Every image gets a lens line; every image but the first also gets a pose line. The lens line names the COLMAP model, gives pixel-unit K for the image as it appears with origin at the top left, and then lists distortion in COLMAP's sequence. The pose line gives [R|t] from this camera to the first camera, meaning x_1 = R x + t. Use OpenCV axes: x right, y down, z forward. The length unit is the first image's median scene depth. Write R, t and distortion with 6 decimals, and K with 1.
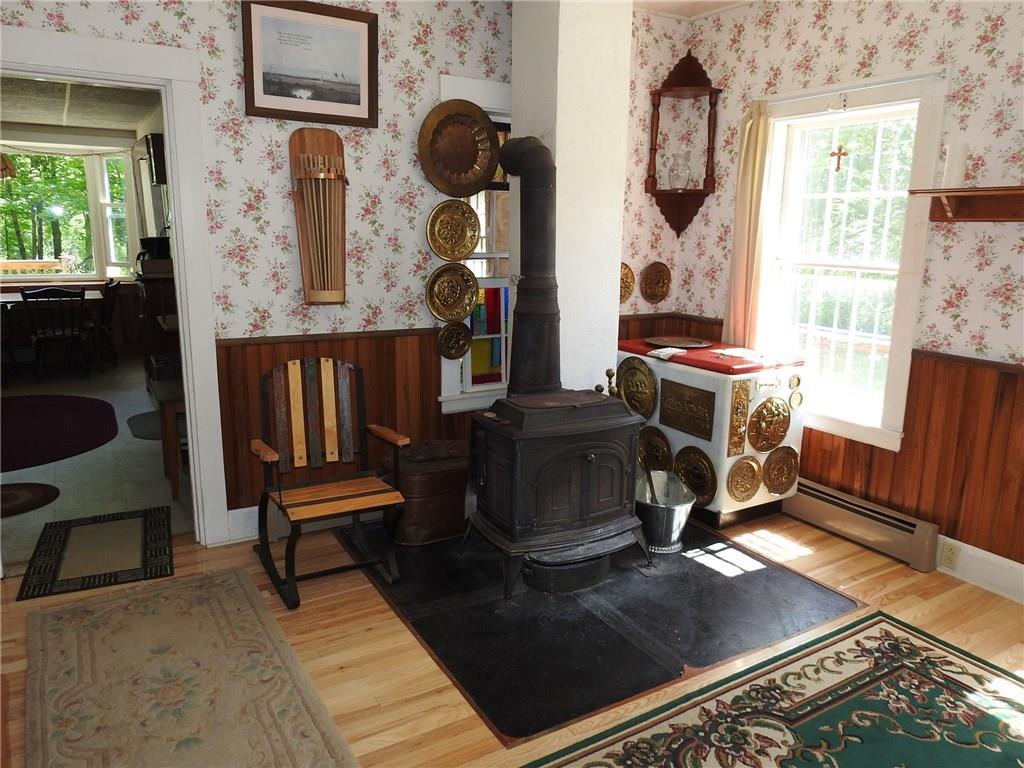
lens RADIAL K [[731.7, 0, 507.8], [0, 731.7, 385.3], [0, 0, 1]] dist [0.006688, -0.005773]
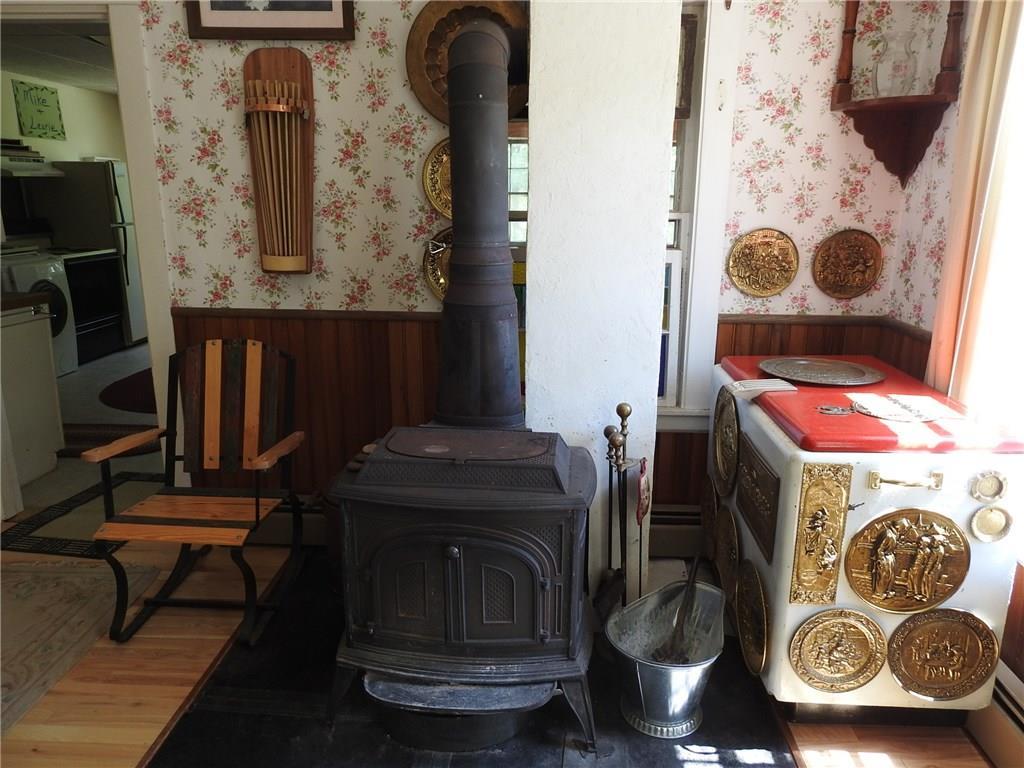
lens RADIAL K [[731.7, 0, 516.6], [0, 731.7, 383.8], [0, 0, 1]] dist [0.006688, -0.005773]
pose [[0.833762, 0.130520, -0.536476, 0.391086], [-0.107695, 0.991438, 0.073834, -0.074195], [0.541520, -0.003784, 0.840680, 0.444399]]
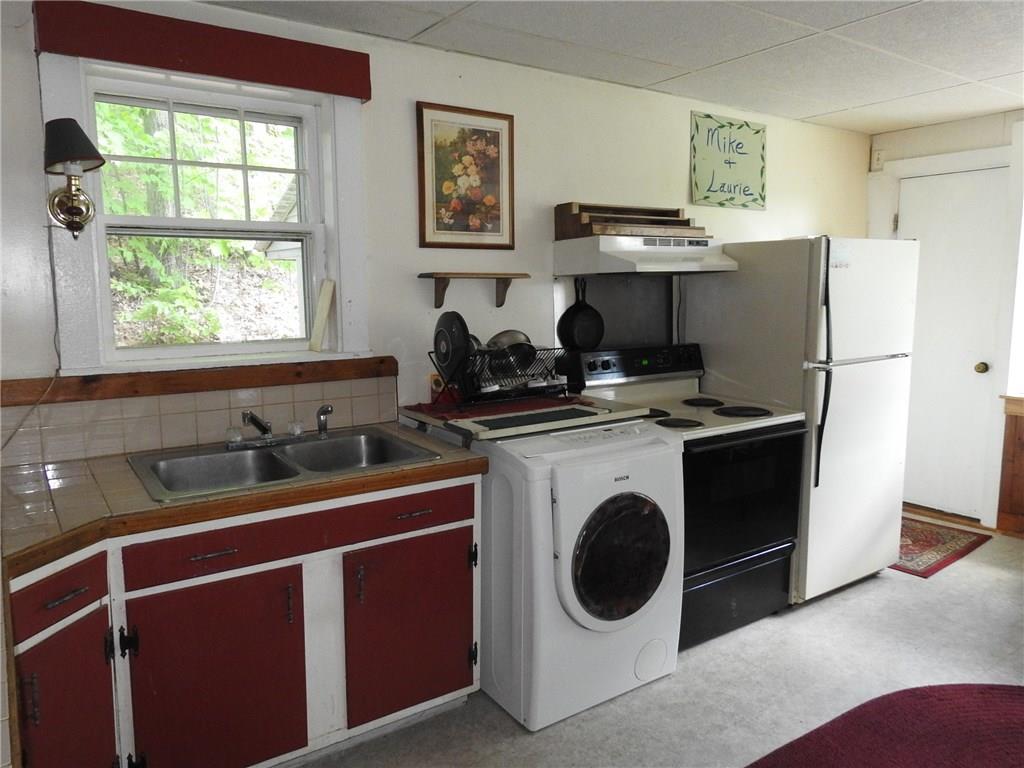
lens RADIAL K [[731.7, 0, 509.7], [0, 731.7, 386.9], [0, 0, 1]] dist [0.006688, -0.005773]
pose [[0.060898, 0.120052, -0.990898, -0.031449], [-0.197737, 0.974516, 0.105915, -0.135161], [0.978362, 0.189487, 0.083085, 0.683299]]
